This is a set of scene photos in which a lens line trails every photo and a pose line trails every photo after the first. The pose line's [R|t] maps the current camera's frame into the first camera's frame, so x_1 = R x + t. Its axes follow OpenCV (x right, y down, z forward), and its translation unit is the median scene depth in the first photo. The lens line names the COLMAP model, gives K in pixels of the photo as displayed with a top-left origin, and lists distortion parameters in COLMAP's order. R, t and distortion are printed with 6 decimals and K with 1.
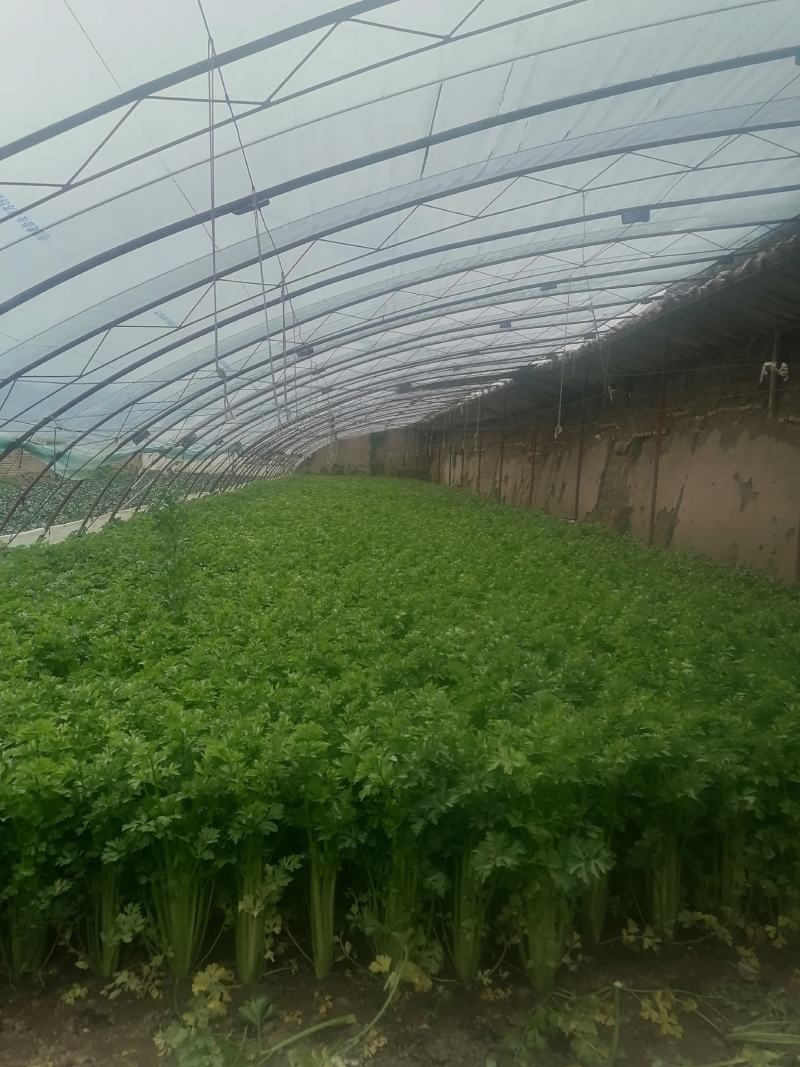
lens RADIAL K [[801.5, 0, 397.6], [0, 801.5, 542.3], [0, 0, 1]] dist [0.071698, -0.087078]
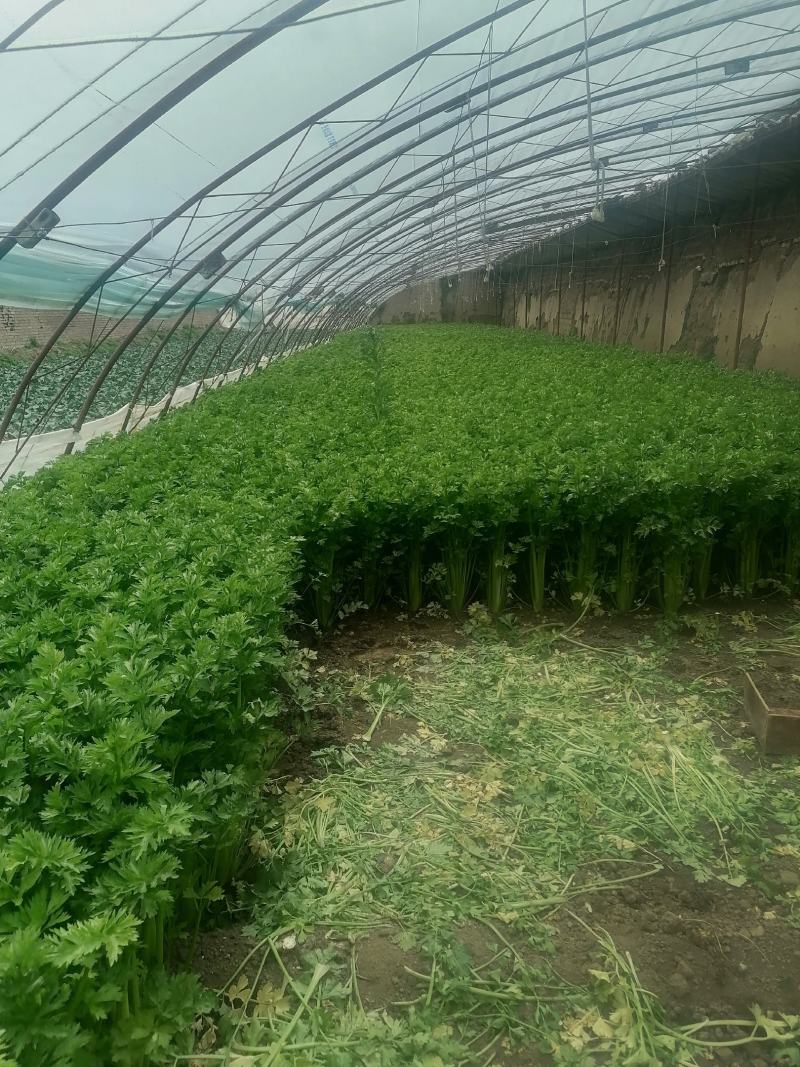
lens RADIAL K [[801.5, 0, 397.6], [0, 801.5, 542.3], [0, 0, 1]] dist [0.071698, -0.087078]
pose [[0.996176, -0.027706, -0.082861, -0.234007], [0.042158, 0.983105, 0.178122, 0.075622], [0.076526, -0.180934, 0.980514, -0.631862]]
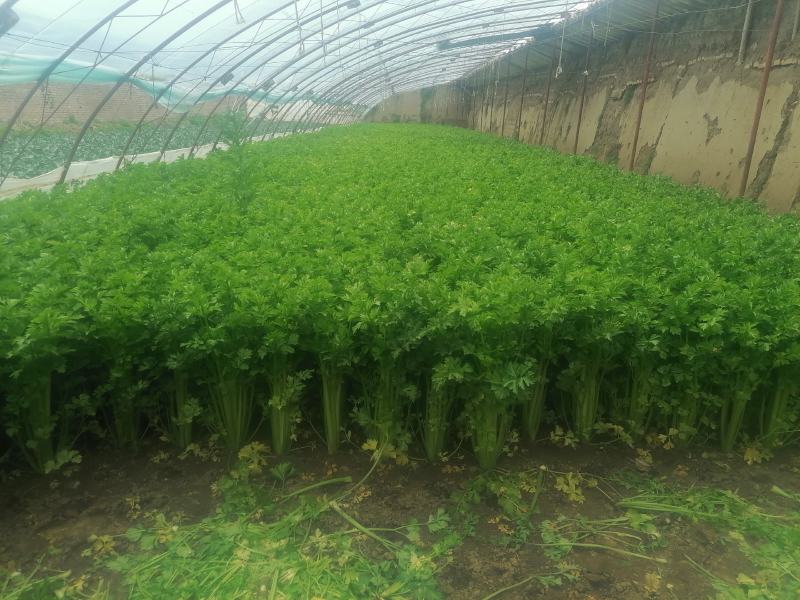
lens RADIAL K [[591.1, 0, 398.9], [0, 591.1, 306.3], [0, 0, 1]] dist [0.104197, -0.148089]
pose [[0.997288, 0.024166, -0.069517, 0.087113], [-0.009092, 0.977773, 0.209468, 0.059892], [0.073034, -0.208268, 0.975341, 0.040196]]
